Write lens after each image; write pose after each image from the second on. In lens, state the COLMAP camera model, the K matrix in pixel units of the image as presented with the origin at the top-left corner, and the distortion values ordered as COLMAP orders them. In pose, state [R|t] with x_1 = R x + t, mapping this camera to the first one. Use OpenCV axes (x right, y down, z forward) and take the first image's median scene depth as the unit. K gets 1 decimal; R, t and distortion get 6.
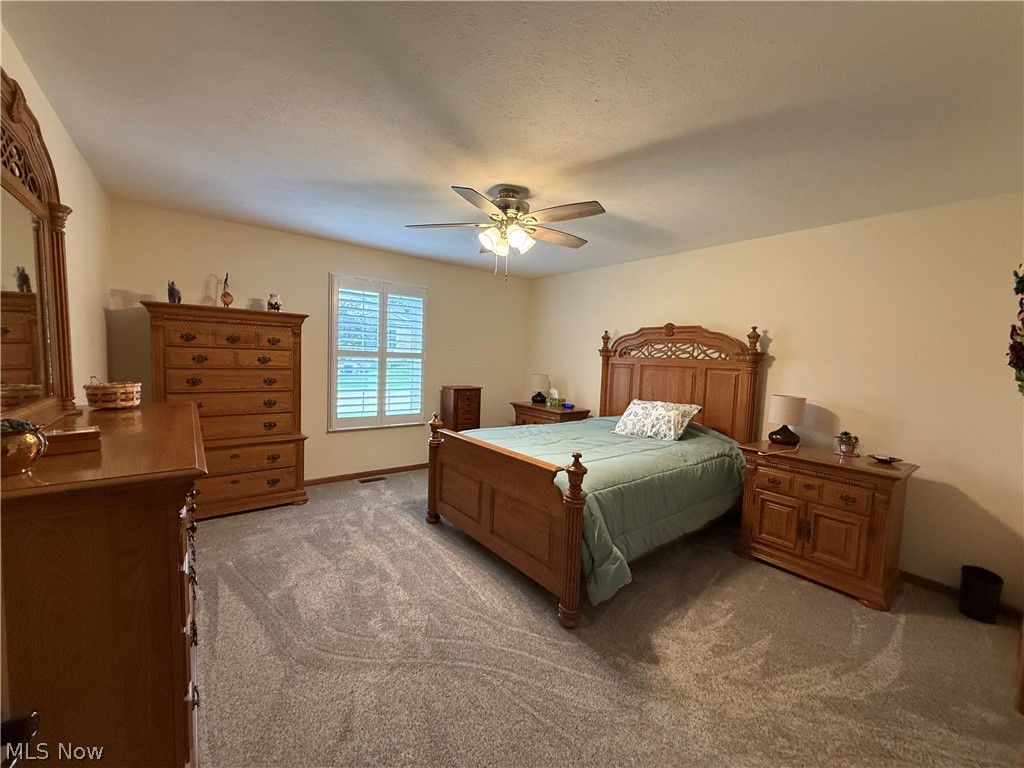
lens RADIAL K [[406.2, 0, 509.5], [0, 406.2, 384.3], [0, 0, 1]] dist [-0.002167, -0.000007]
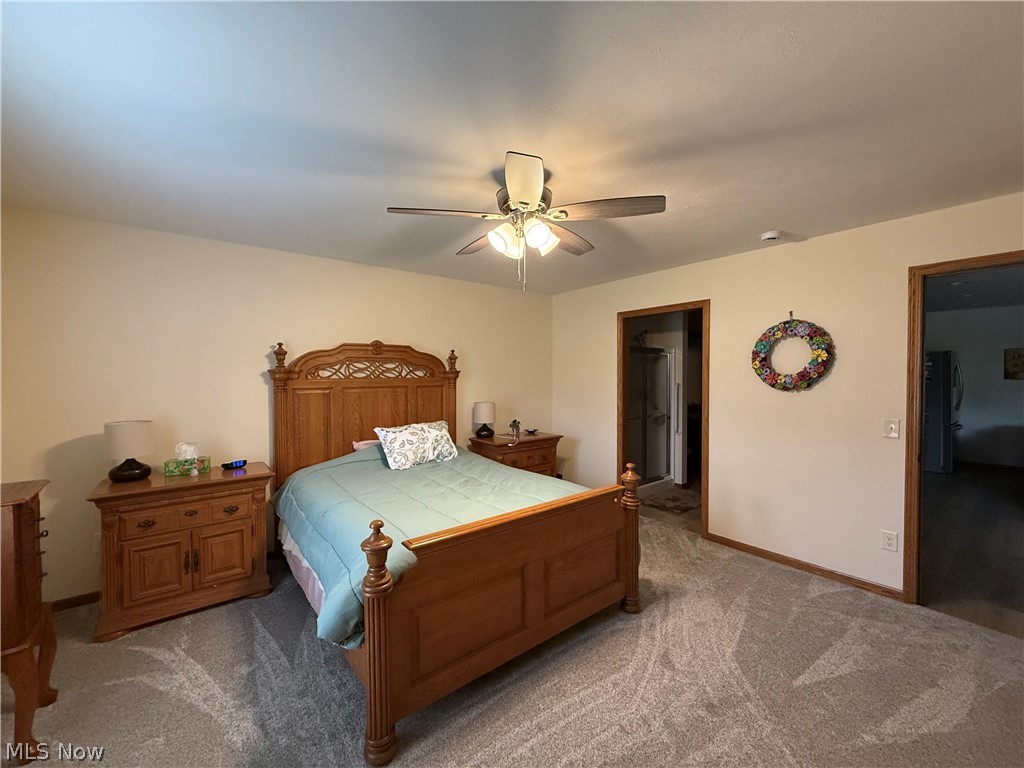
lens RADIAL K [[406.2, 0, 509.5], [0, 406.2, 387.4], [0, 0, 1]] dist [-0.002167, -0.000007]
pose [[-0.007412, -0.053382, 0.998547, -0.529414], [0.084573, 0.994963, 0.053819, -0.068776], [-0.996390, 0.084849, -0.002860, 0.713481]]
